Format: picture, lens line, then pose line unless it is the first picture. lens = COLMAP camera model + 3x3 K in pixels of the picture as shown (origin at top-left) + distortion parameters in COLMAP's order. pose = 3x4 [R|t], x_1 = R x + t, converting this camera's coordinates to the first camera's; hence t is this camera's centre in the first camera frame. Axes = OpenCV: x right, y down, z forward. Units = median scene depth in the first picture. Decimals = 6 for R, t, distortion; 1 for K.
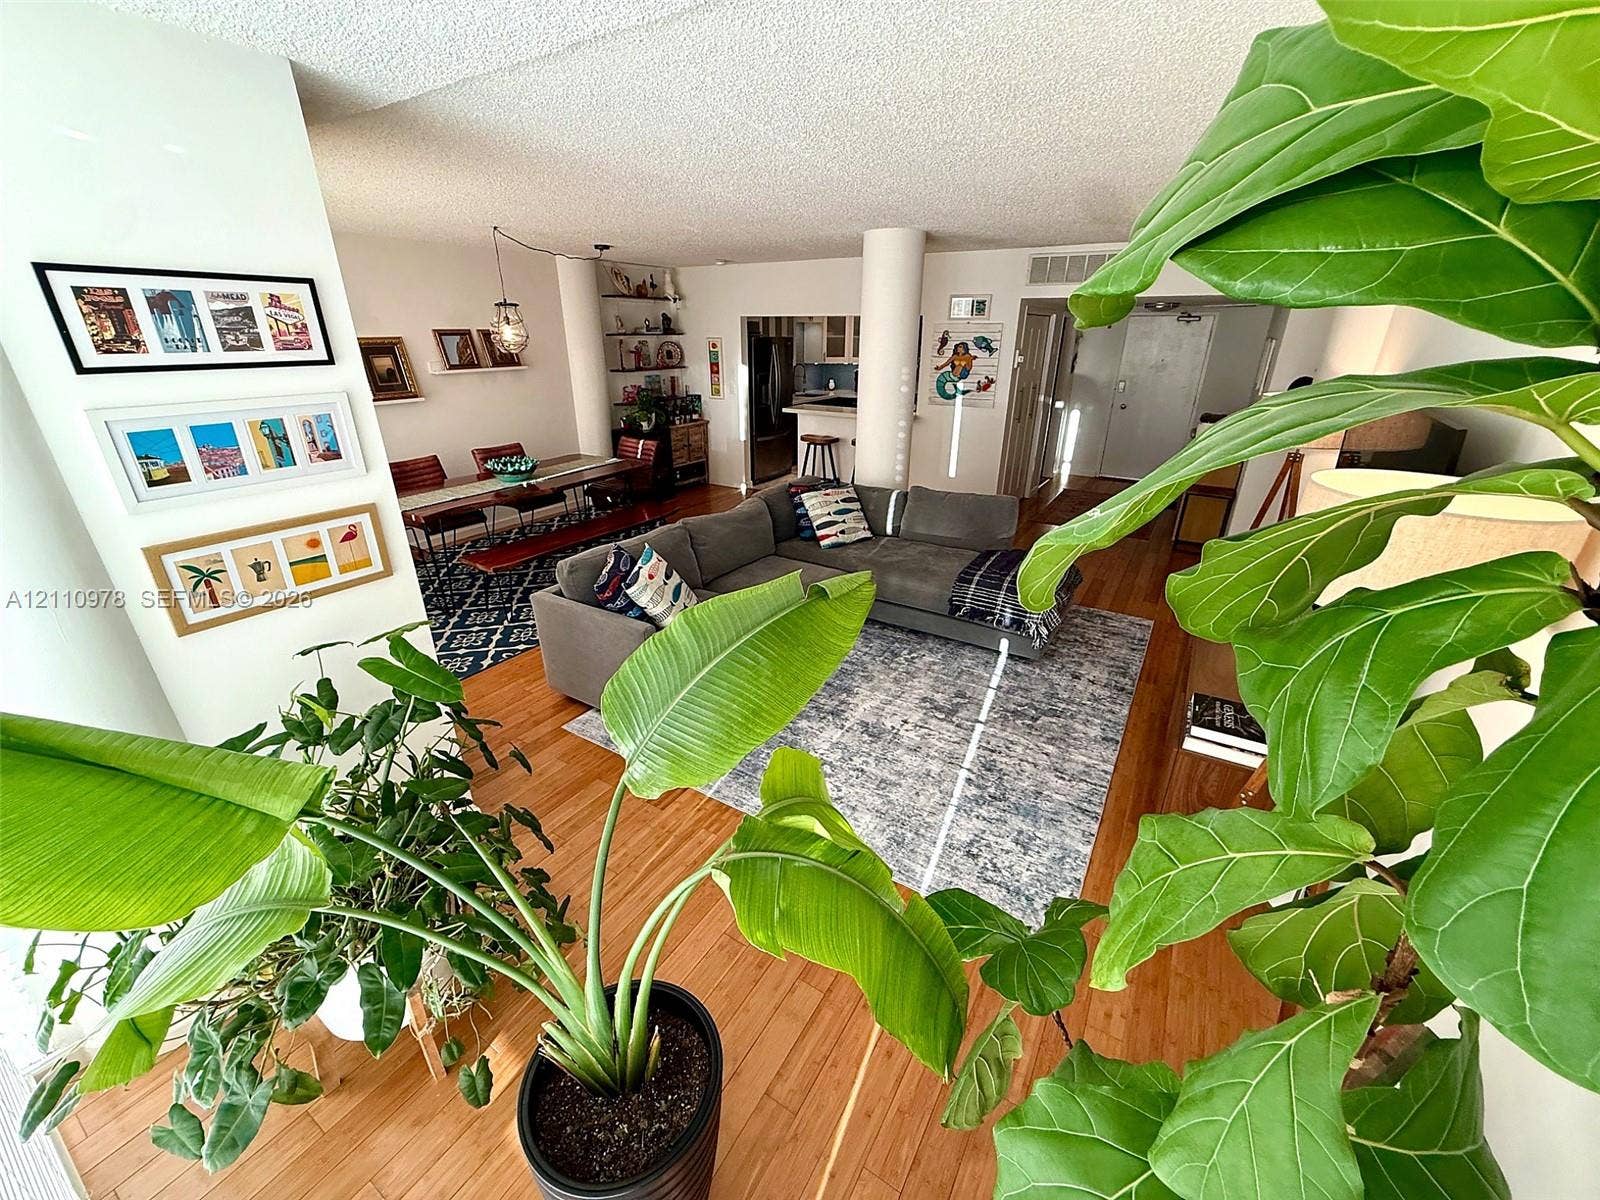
lens RADIAL K [[638.4, 0, 802.5], [0, 638.4, 598.7], [0, 0, 1]] dist [-0.000503, -0.000008]
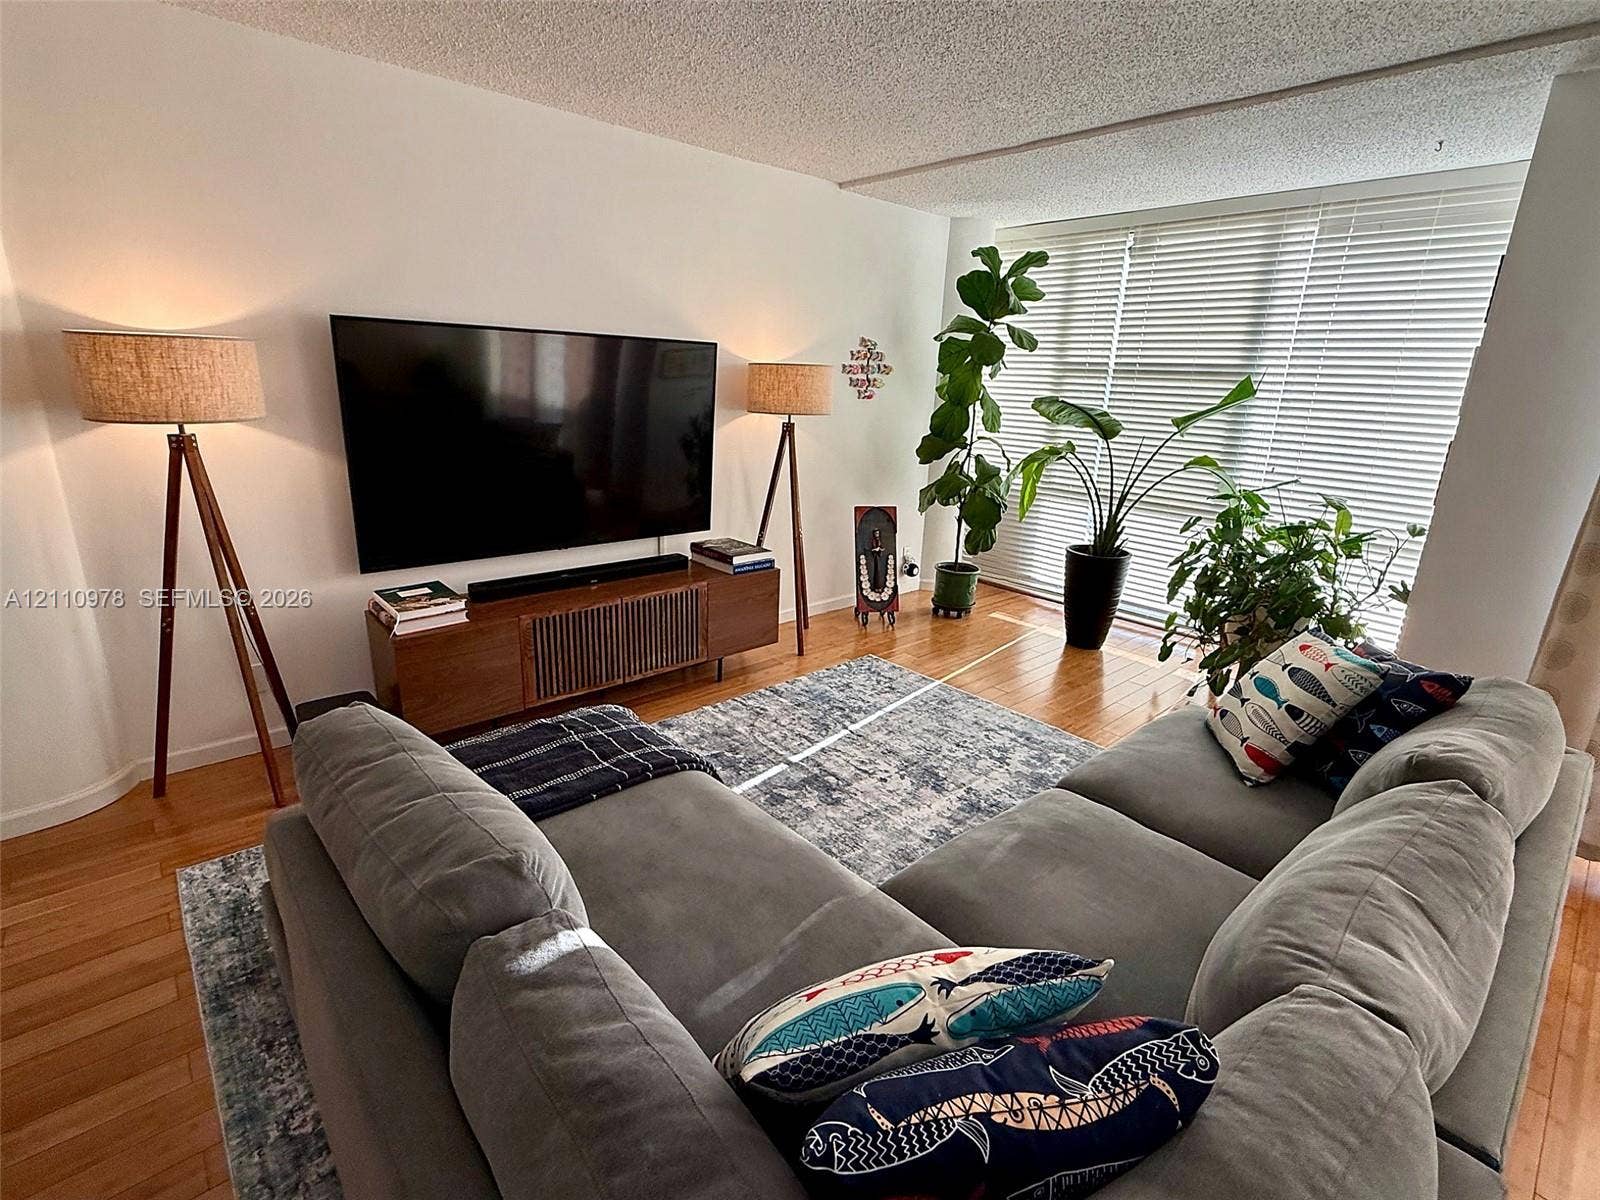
lens RADIAL K [[729.8, 0, 797.1], [0, 729.8, 591.9], [0, 0, 1]] dist [-0.000310, -0.000006]
pose [[-0.954857, -0.122981, 0.270412, 0.053117], [0.078982, 0.772419, 0.630183, -0.553328], [-0.286372, 0.623092, -0.727837, 1.577360]]
